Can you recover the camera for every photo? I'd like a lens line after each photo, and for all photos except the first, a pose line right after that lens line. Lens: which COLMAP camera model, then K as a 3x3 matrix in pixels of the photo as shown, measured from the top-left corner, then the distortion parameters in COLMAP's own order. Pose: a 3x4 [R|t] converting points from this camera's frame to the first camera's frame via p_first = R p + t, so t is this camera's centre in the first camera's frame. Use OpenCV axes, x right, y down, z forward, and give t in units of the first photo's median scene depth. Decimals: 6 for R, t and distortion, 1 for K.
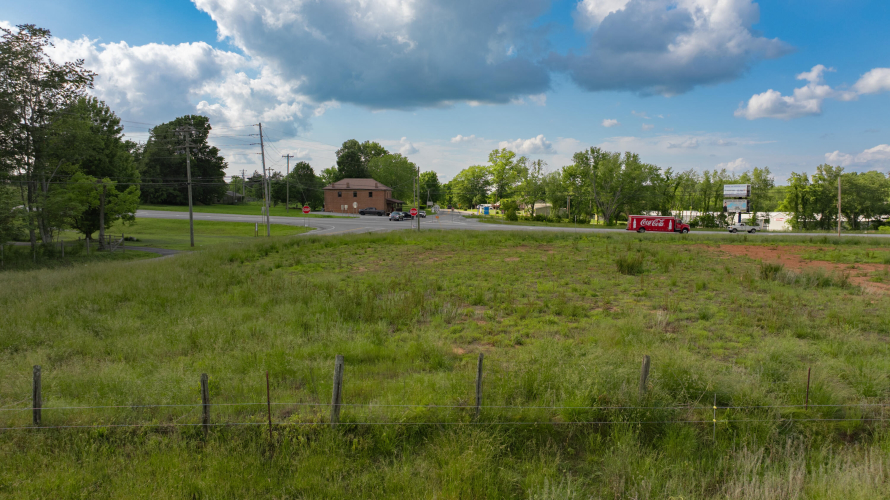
lens RADIAL K [[613.3, 0, 447.8], [0, 613.3, 252.8], [0, 0, 1]] dist [-0.021676, 0.006295]
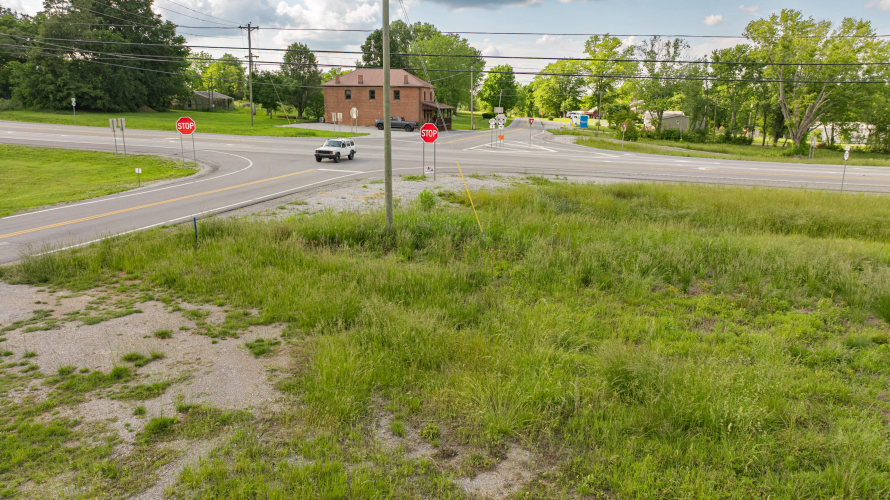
lens RADIAL K [[613.3, 0, 450.8], [0, 613.3, 251.4], [0, 0, 1]] dist [-0.021676, 0.006295]
pose [[0.992039, 0.032065, -0.121777, 0.005016], [-0.013775, 0.988867, 0.148162, -0.022075], [0.125172, -0.145305, 0.981437, 0.266283]]
